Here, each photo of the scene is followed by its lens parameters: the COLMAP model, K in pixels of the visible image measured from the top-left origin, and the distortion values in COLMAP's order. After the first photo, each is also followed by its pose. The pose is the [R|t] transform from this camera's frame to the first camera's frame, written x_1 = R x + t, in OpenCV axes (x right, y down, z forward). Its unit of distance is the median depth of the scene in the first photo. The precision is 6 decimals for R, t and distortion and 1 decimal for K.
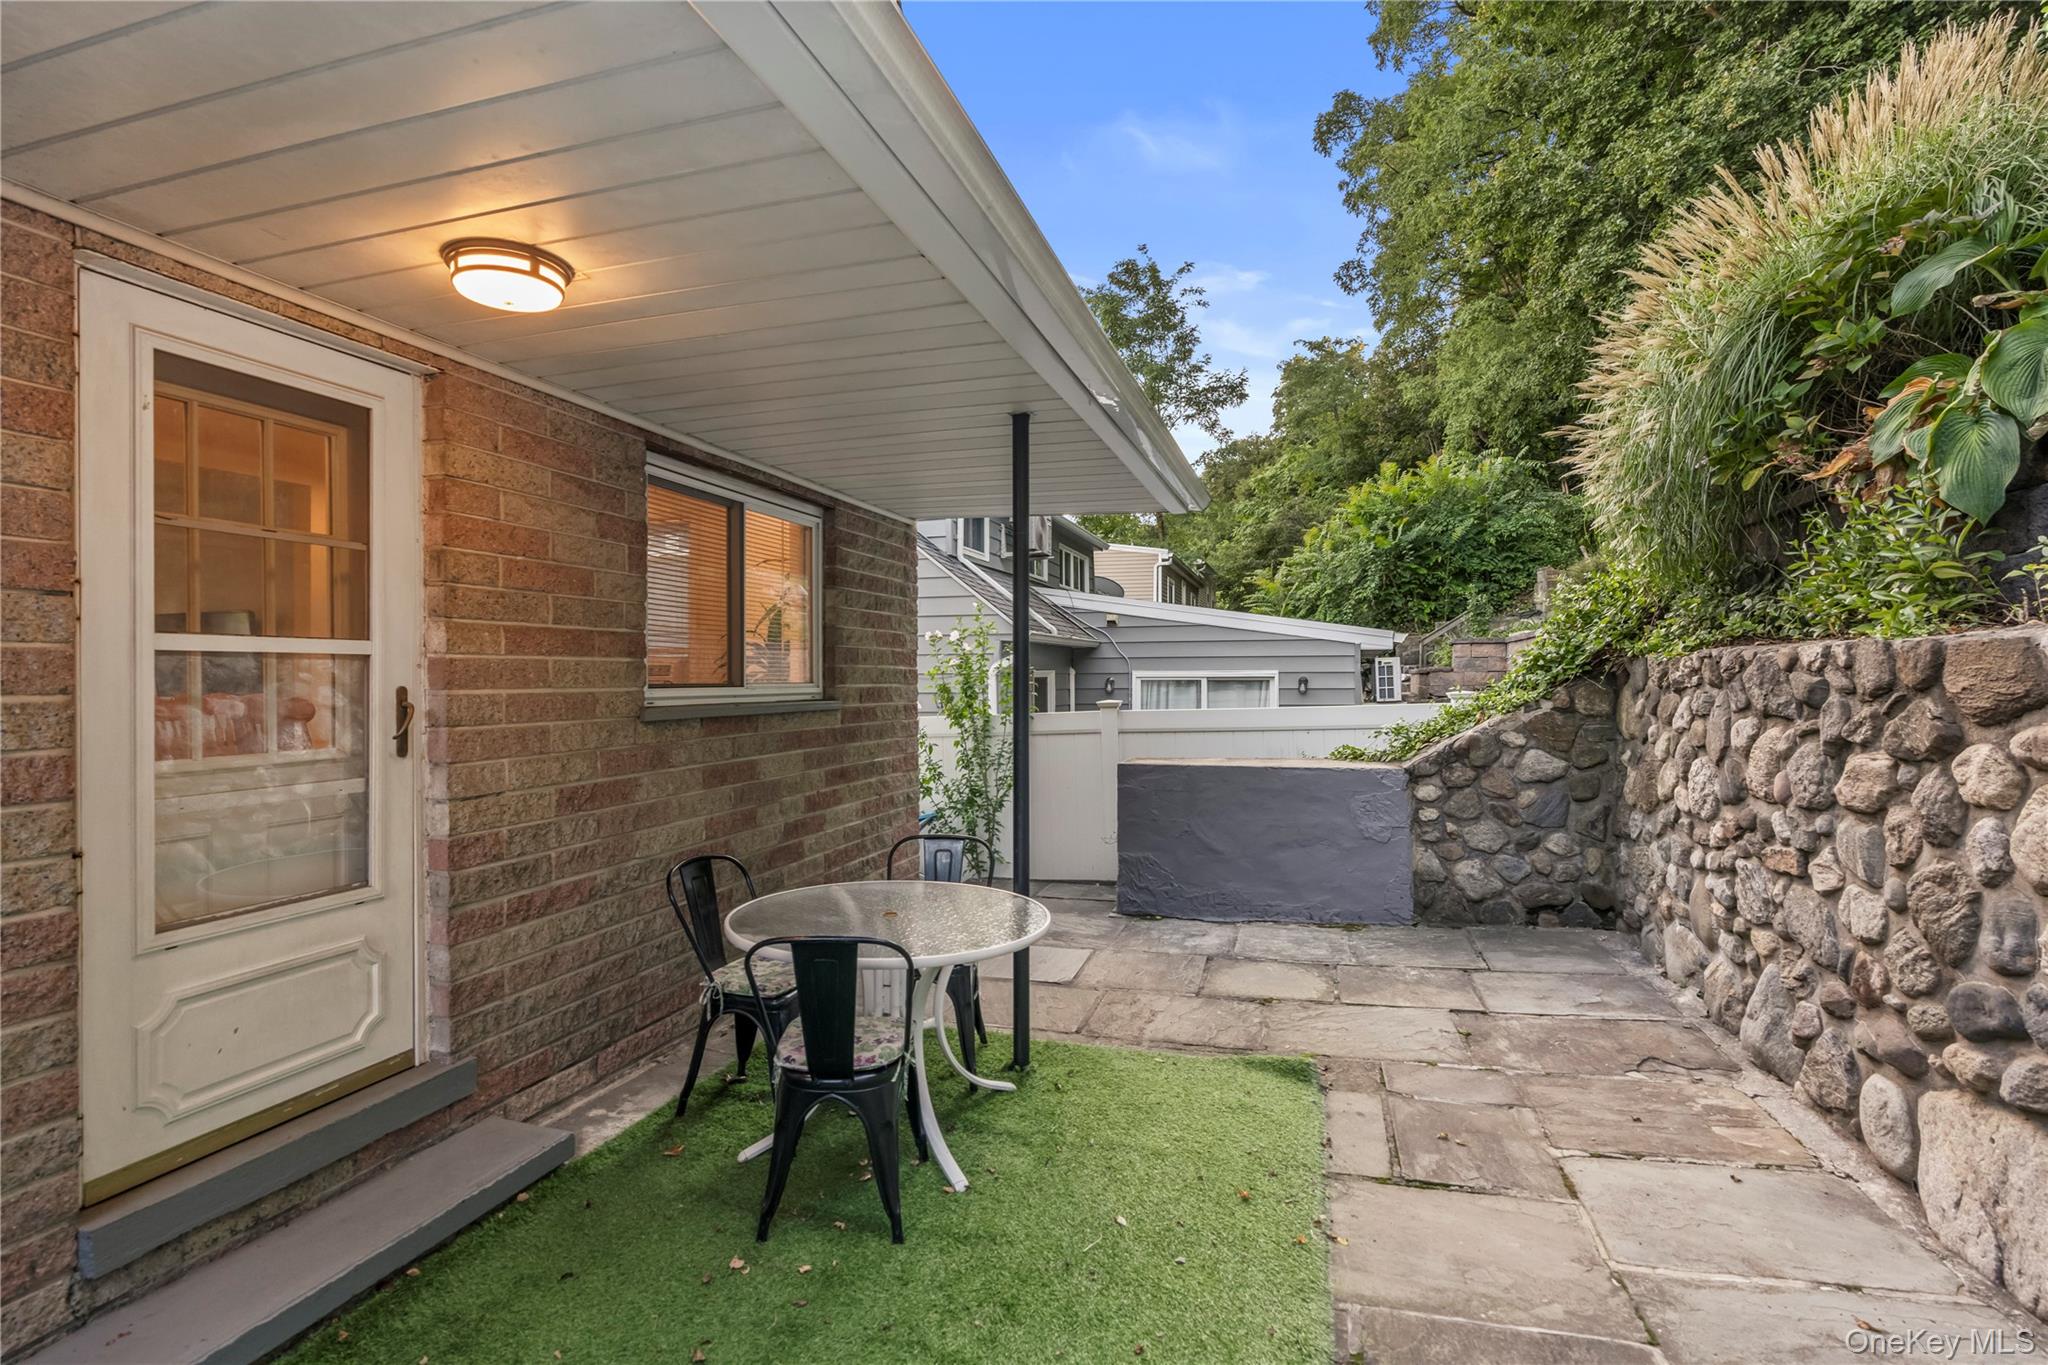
lens RADIAL K [[996.8, 0, 1017.7], [0, 996.8, 675.9], [0, 0, 1]] dist [0.000015, -0.000011]
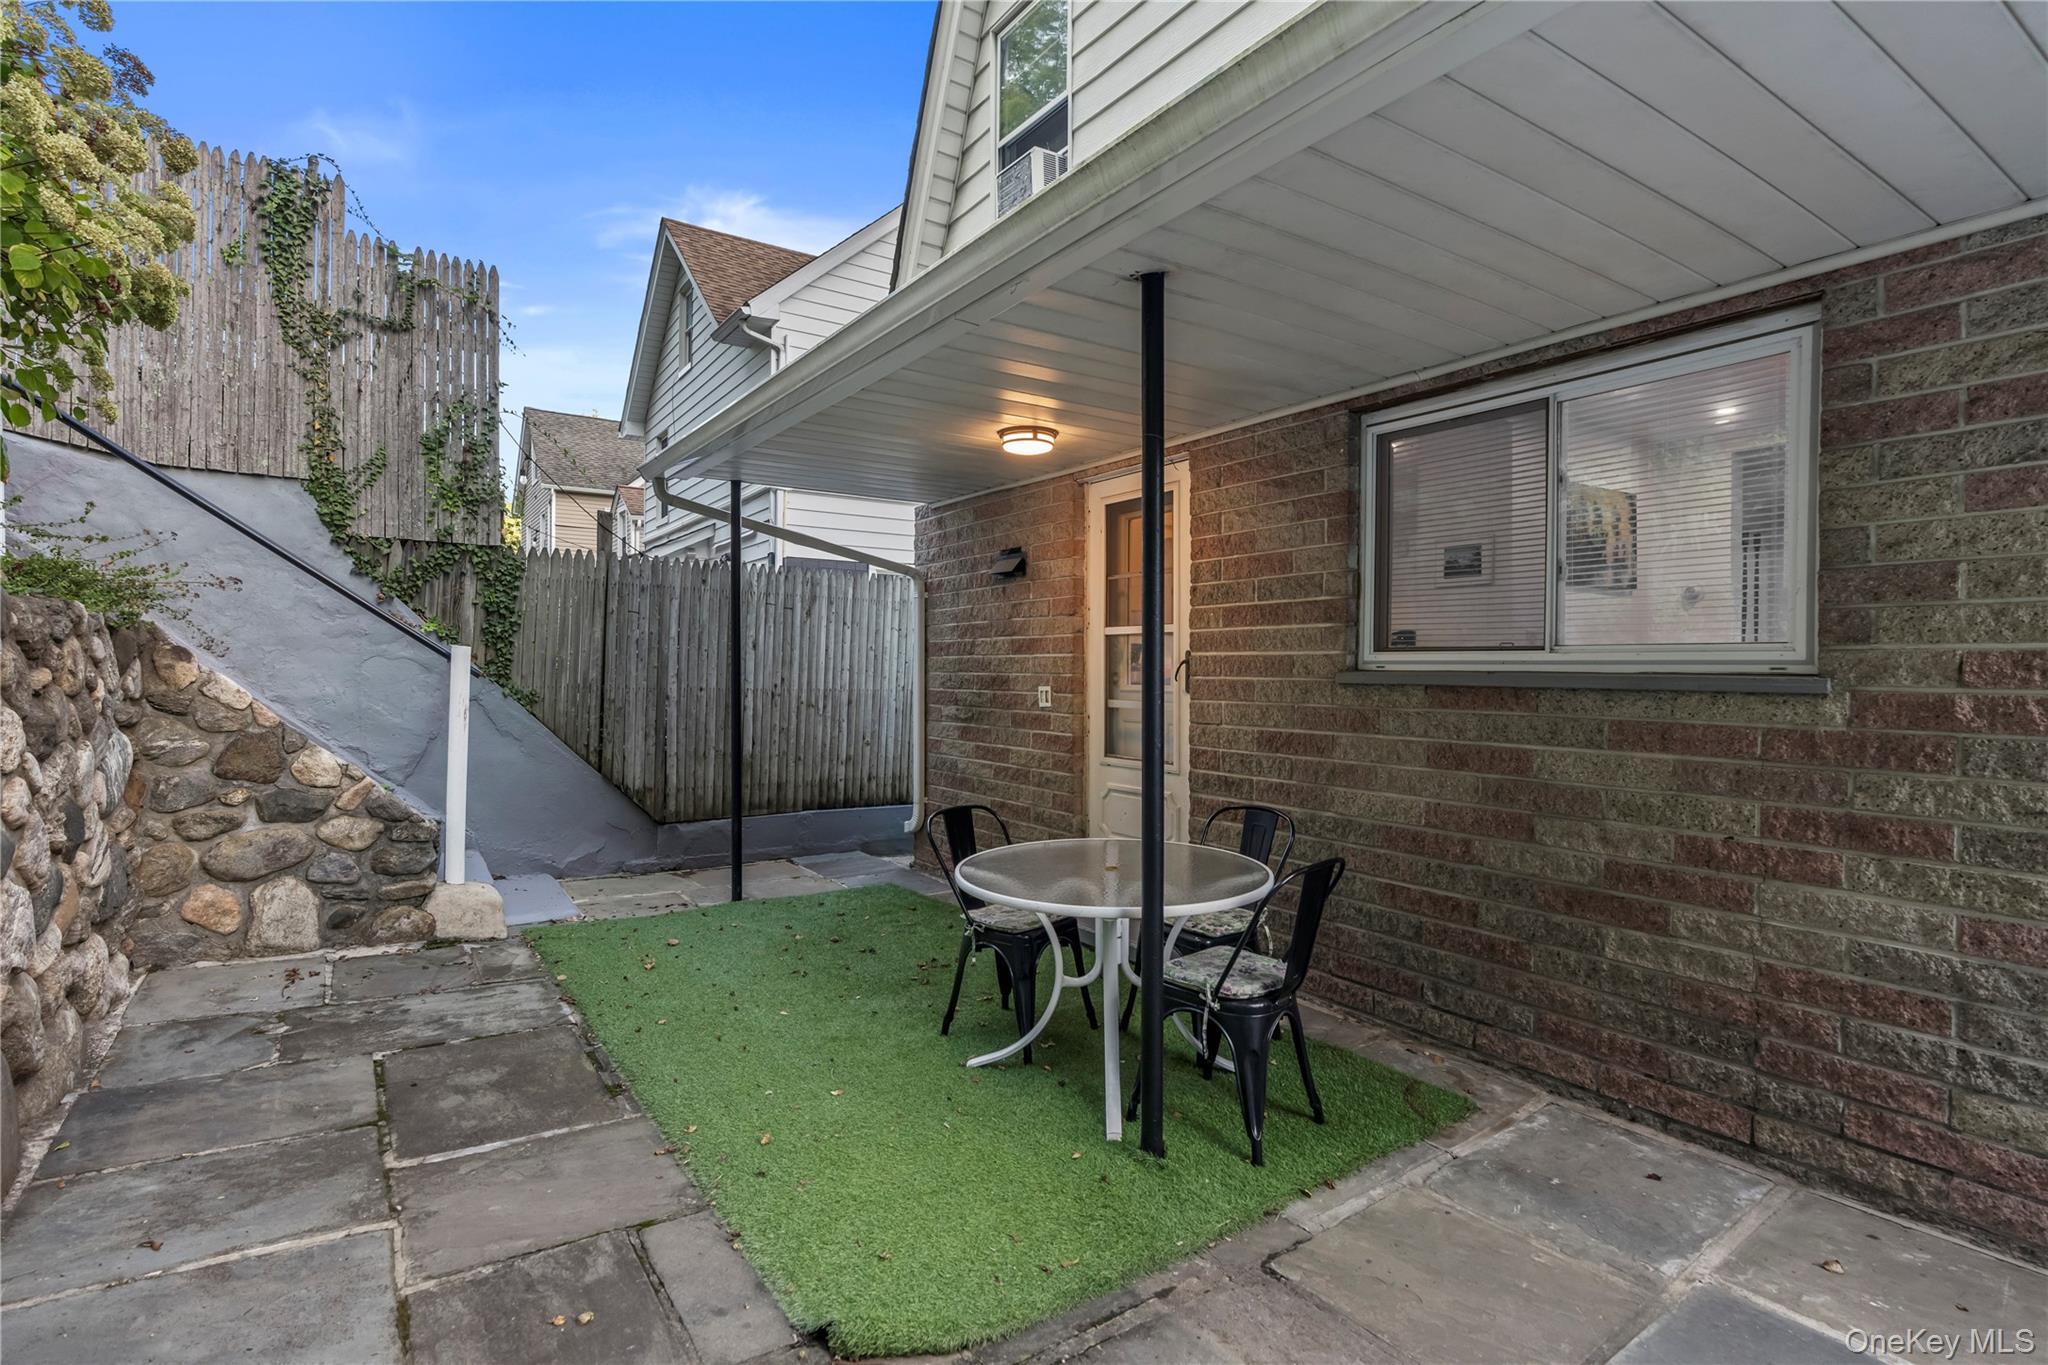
lens RADIAL K [[996.8, 0, 1017.7], [0, 996.8, 675.9], [0, 0, 1]] dist [0.000015, -0.000011]
pose [[-0.637517, 0.007376, -0.770401, 0.698586], [-0.001773, 0.999937, 0.011041, 0.029359], [0.770434, 0.008405, -0.637464, 1.528485]]
